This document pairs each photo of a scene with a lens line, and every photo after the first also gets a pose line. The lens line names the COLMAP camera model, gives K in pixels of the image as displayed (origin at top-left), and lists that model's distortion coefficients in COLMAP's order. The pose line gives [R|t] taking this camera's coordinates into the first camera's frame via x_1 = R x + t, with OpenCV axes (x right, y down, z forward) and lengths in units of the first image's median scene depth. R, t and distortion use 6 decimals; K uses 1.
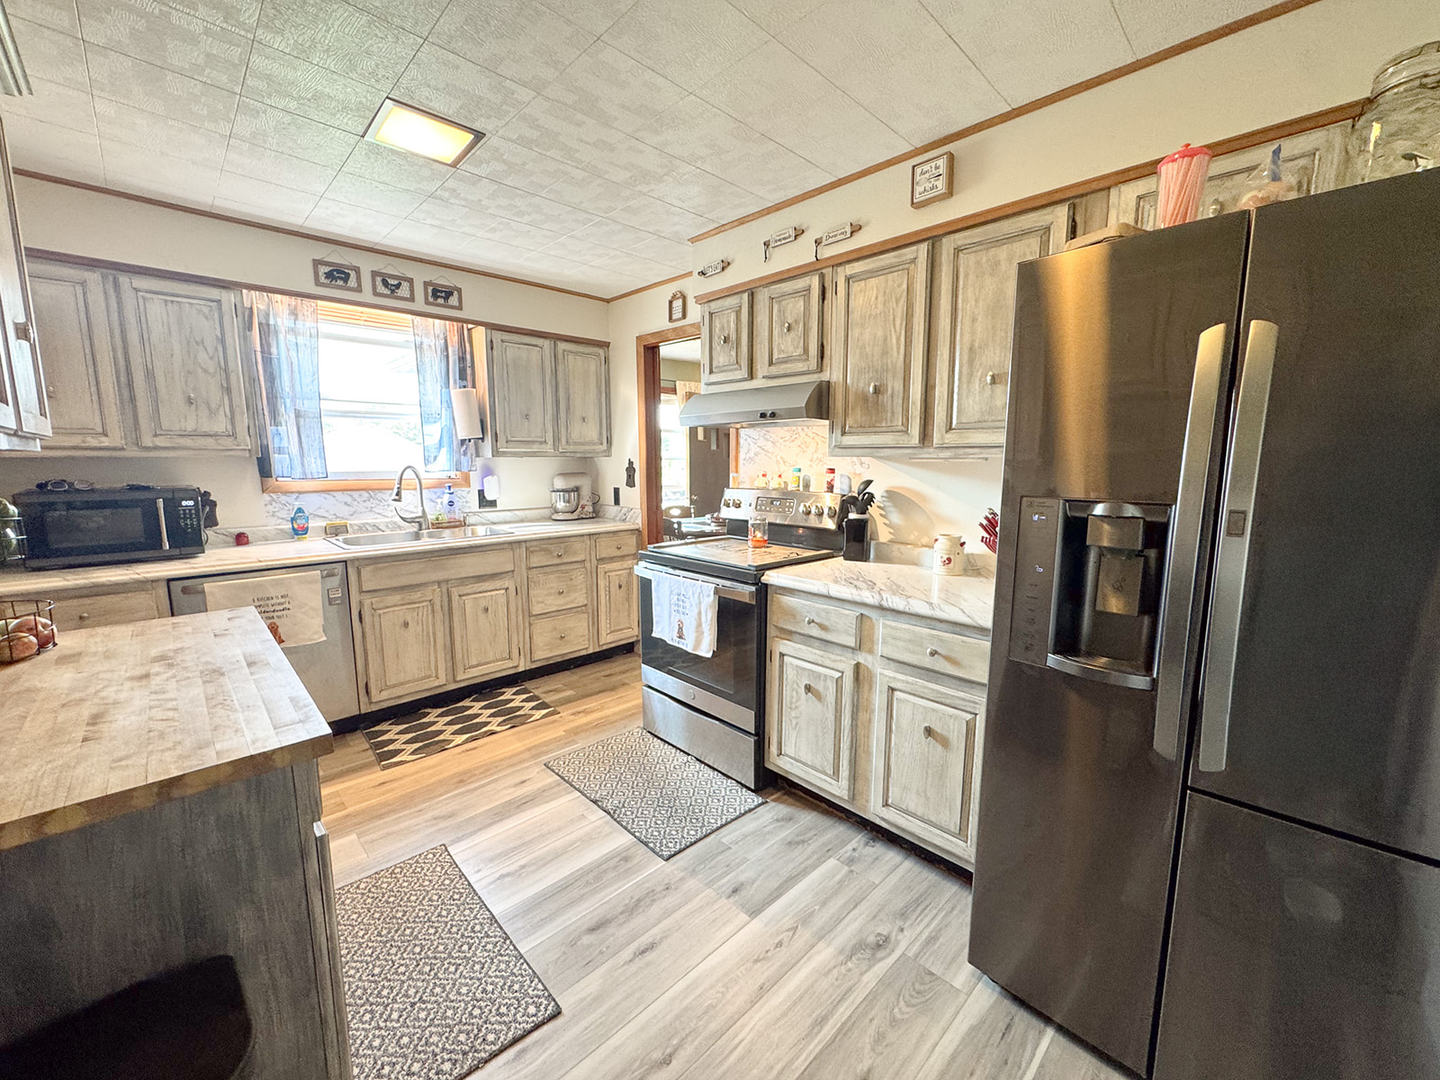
lens RADIAL K [[576.9, 0, 720.8], [0, 576.9, 538.4], [0, 0, 1]] dist [-0.003913, -0.000131]
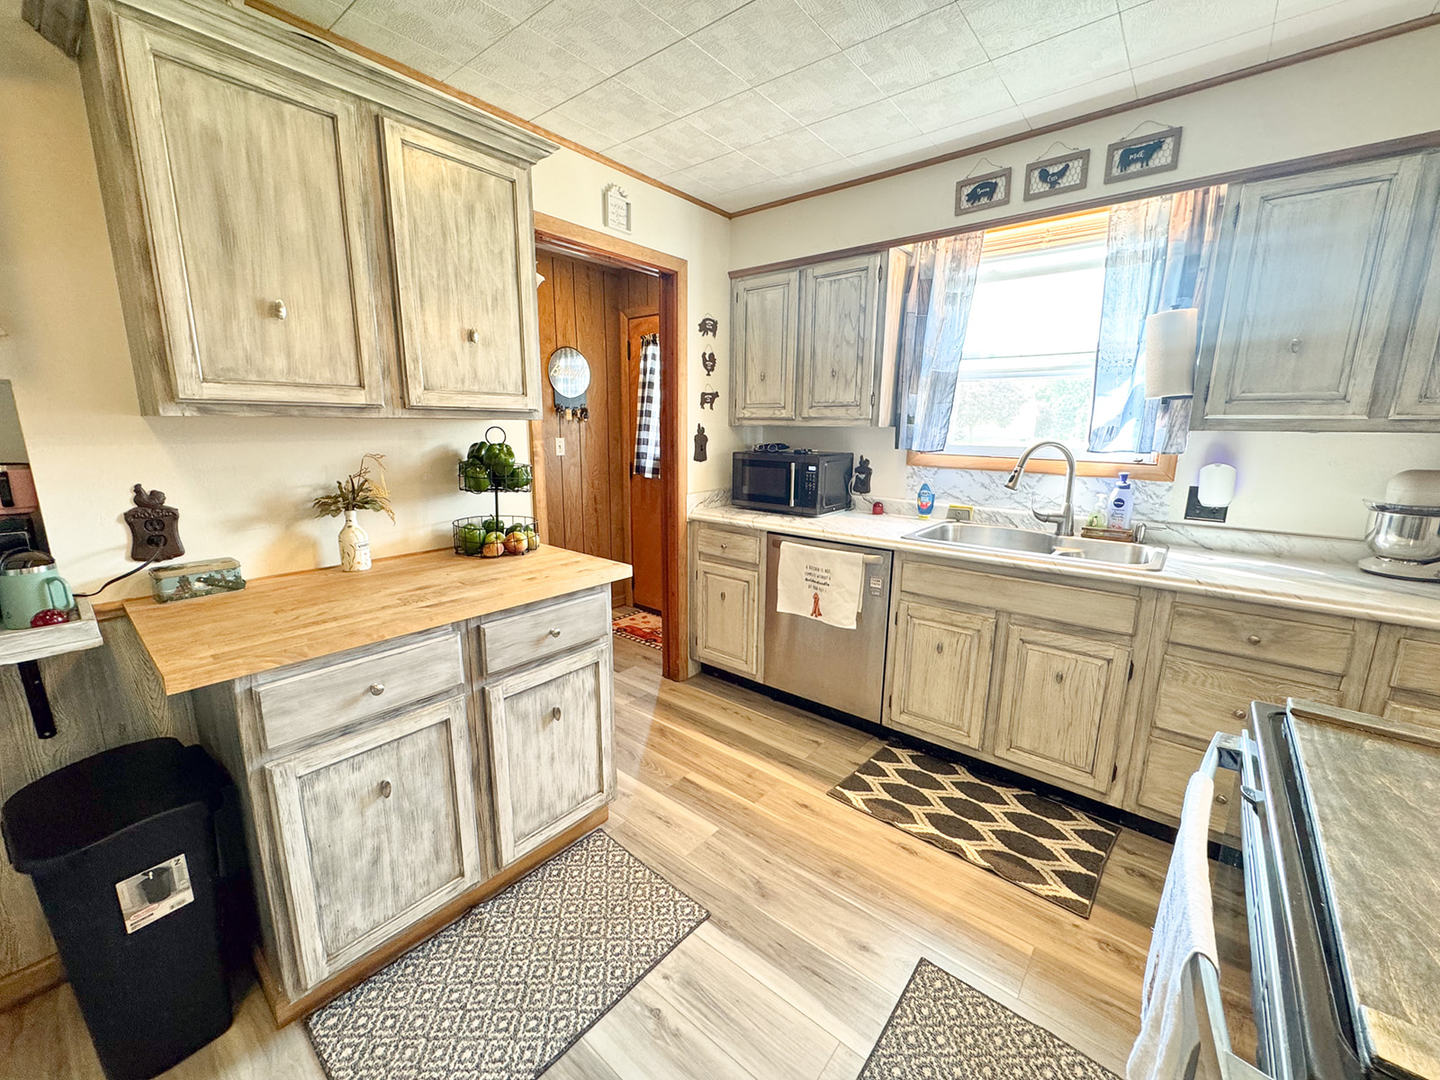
lens RADIAL K [[576.9, 0, 725.3], [0, 576.9, 539.5], [0, 0, 1]] dist [-0.003913, -0.000131]
pose [[0.103185, 0.193519, -0.975655, 0.147496], [-0.148273, 0.972924, 0.177296, -0.088143], [0.983549, 0.126369, 0.129084, 0.624586]]
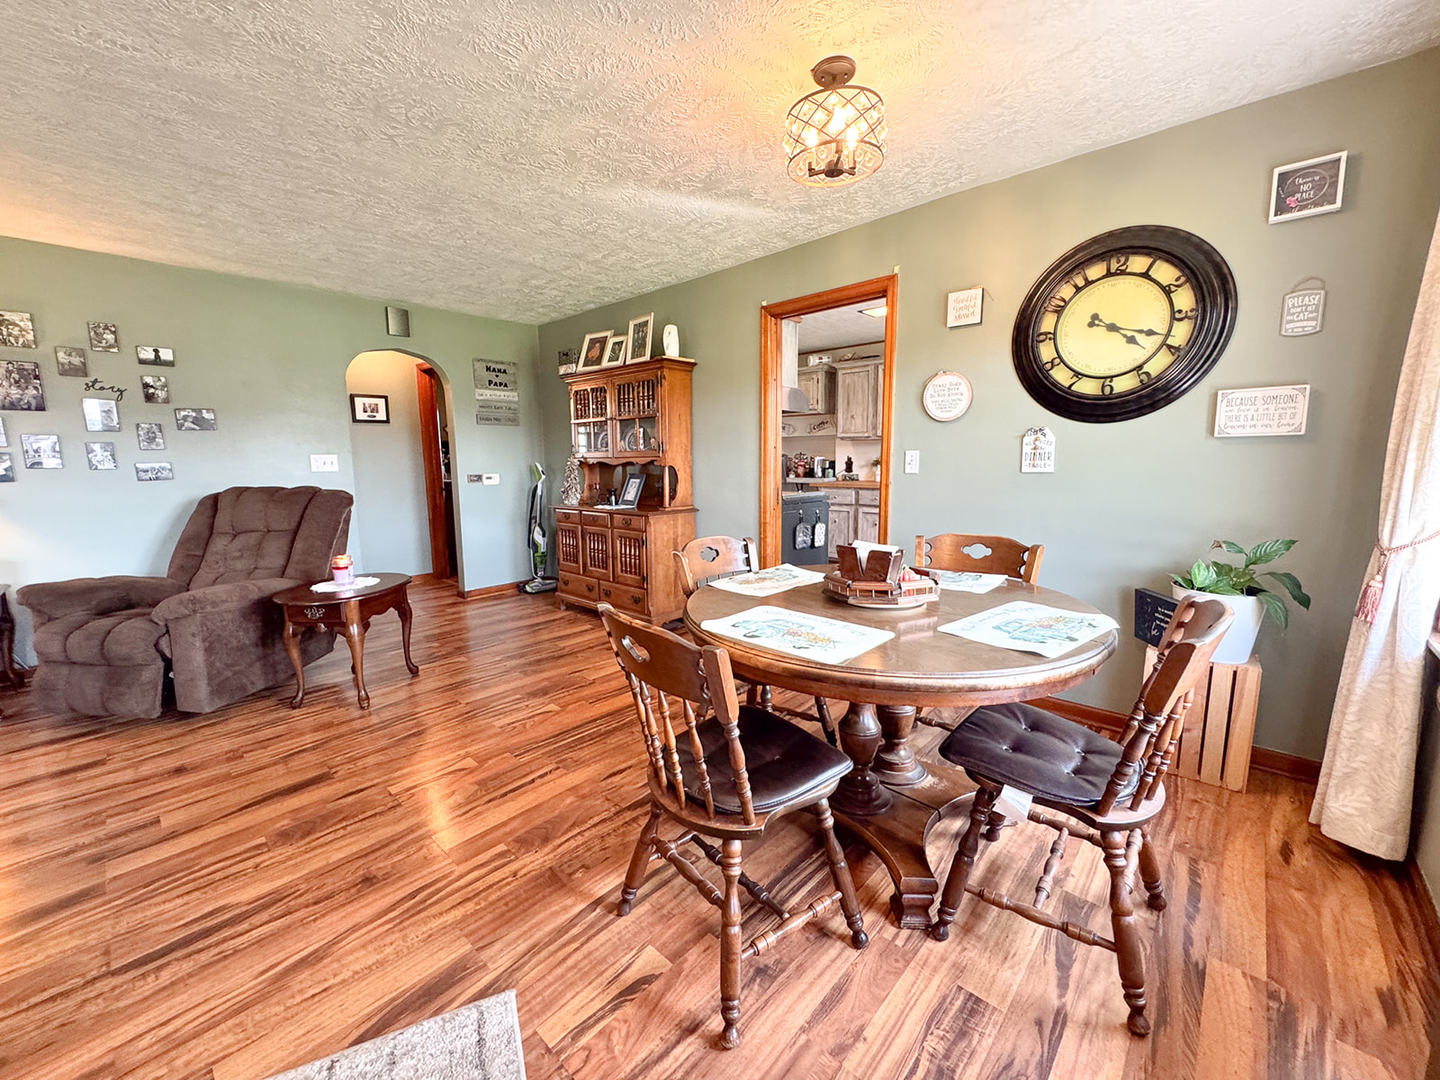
lens RADIAL K [[576.9, 0, 717.5], [0, 576.9, 544.3], [0, 0, 1]] dist [-0.003913, -0.000131]
pose [[-0.998922, 0.014588, -0.044060, 0.232234], [0.001497, 0.958954, 0.283556, -0.298889], [0.046388, 0.283185, -0.957943, 2.591745]]
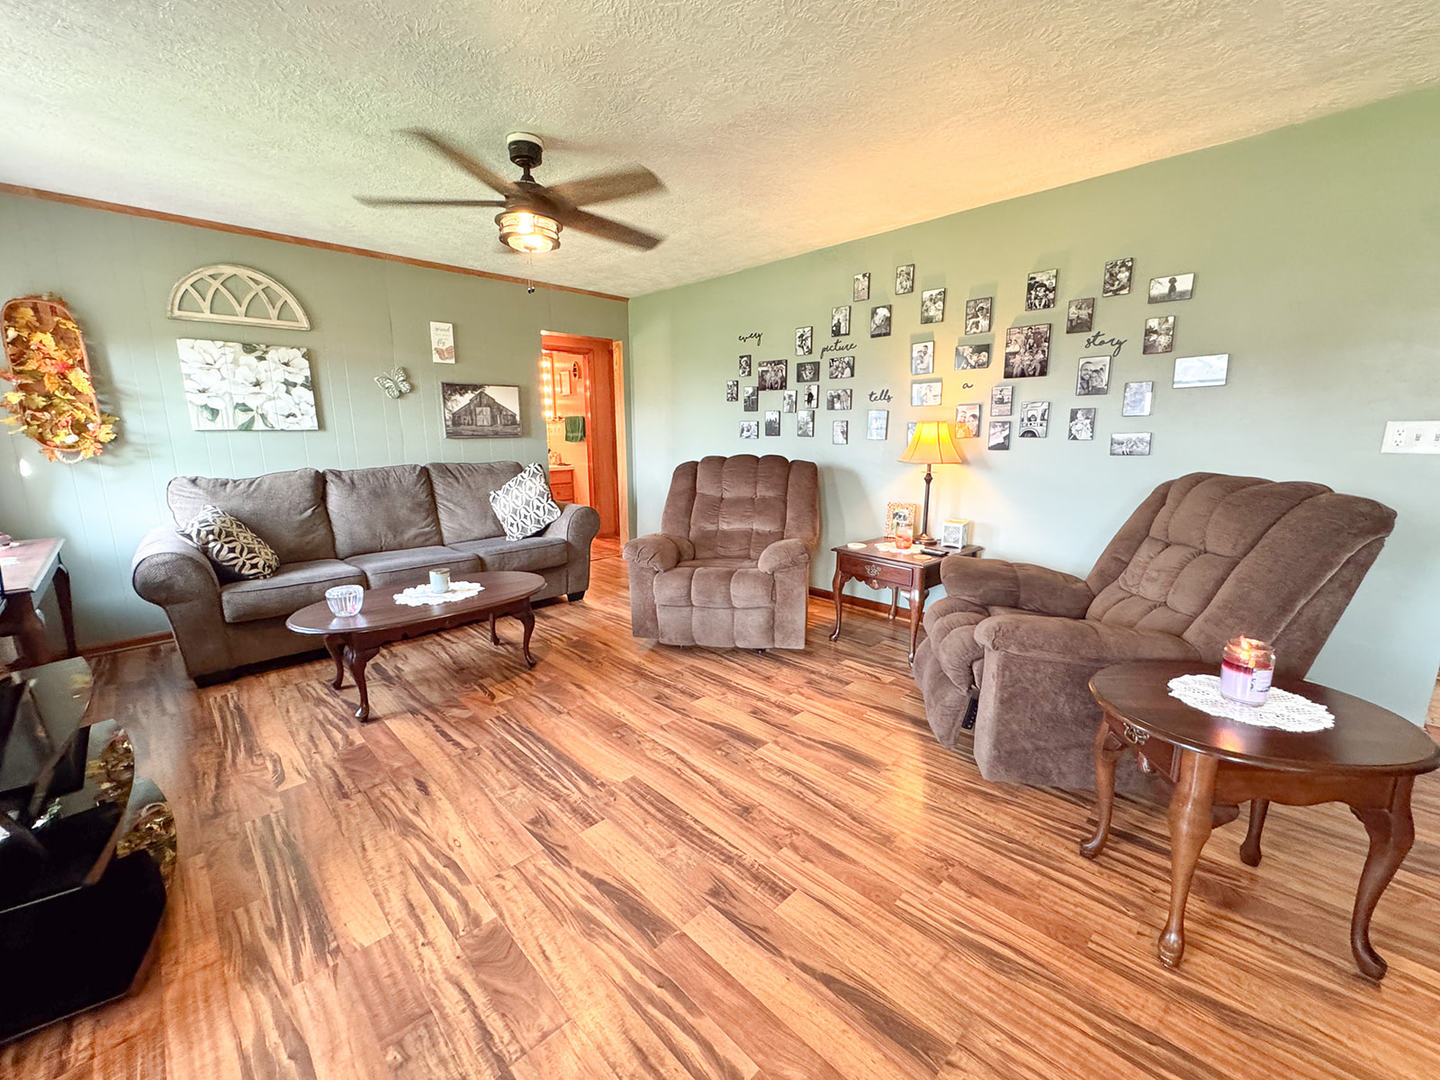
lens RADIAL K [[576.9, 0, 718.2], [0, 576.9, 538.6], [0, 0, 1]] dist [-0.003913, -0.000131]
pose [[-0.008904, -0.190984, 0.981553, 0.416860], [0.141609, 0.971458, 0.190305, -0.224910], [-0.989883, 0.140691, 0.018396, 1.964659]]
